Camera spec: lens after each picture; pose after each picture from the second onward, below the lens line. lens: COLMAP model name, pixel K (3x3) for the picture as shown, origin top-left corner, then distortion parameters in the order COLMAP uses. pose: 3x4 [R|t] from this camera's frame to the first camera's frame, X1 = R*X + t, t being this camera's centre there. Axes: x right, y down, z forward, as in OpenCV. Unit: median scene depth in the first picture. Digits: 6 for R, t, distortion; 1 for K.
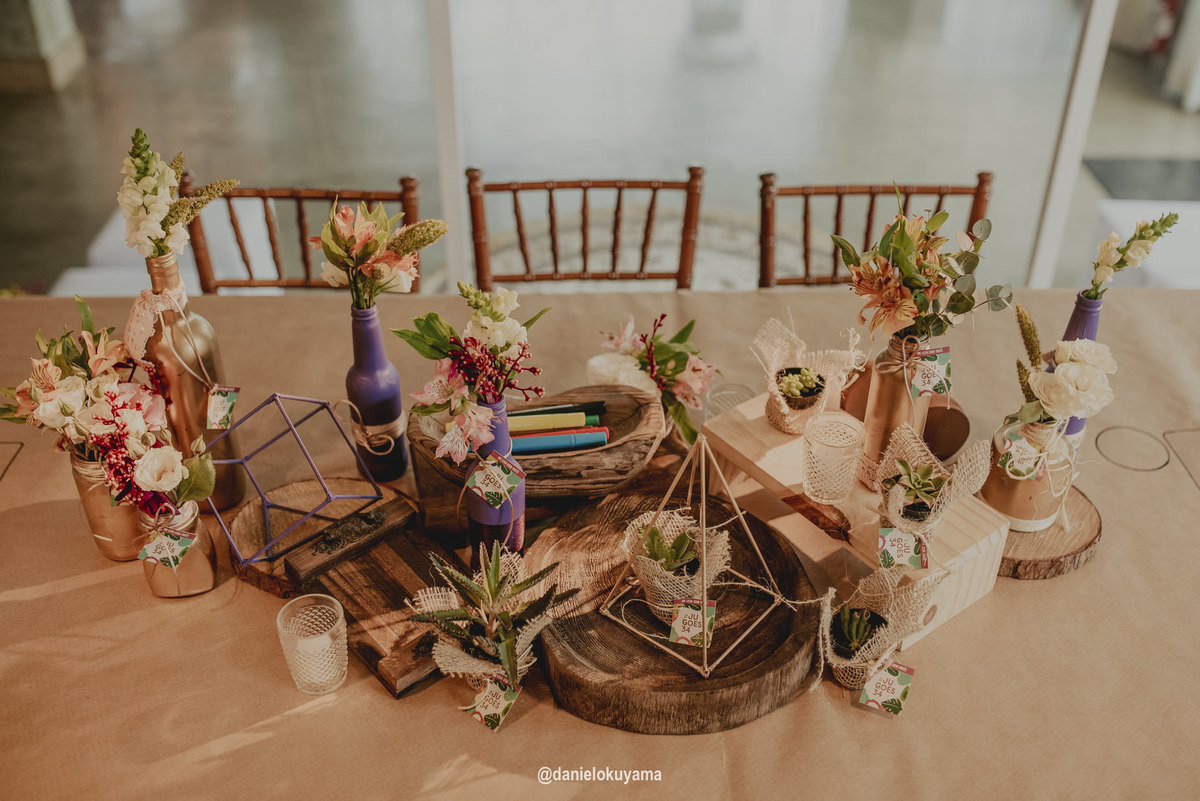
lens RADIAL K [[1171.6, 0, 600.0], [0, 1171.6, 400.5], [0, 0, 1]] dist [-0.064381, 0.000427]
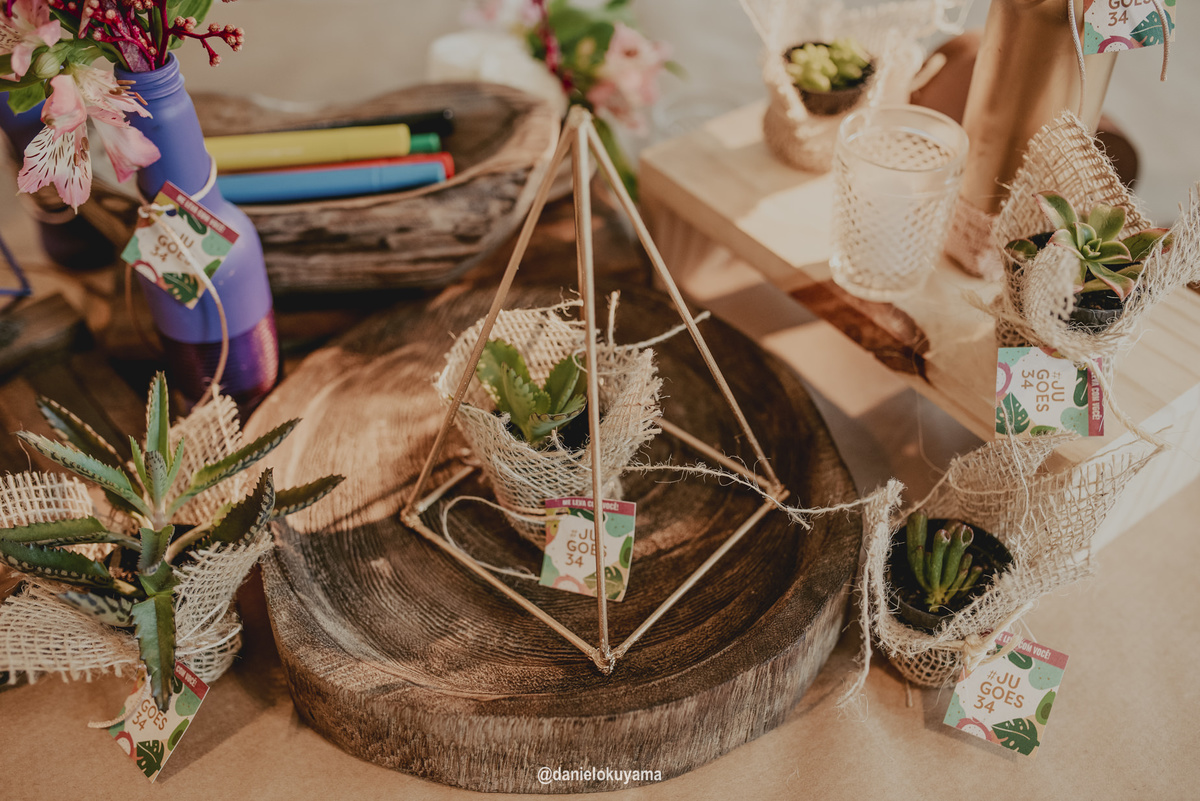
lens RADIAL K [[1198.6, 0, 566.9], [0, 1198.6, 402.2], [0, 0, 1]] dist [-0.047684, -0.004417]
pose [[0.999056, 0.001349, -0.043421, 0.091397], [0.004646, 0.990468, 0.137664, 0.065927], [0.043193, -0.137735, 0.989527, 0.530083]]
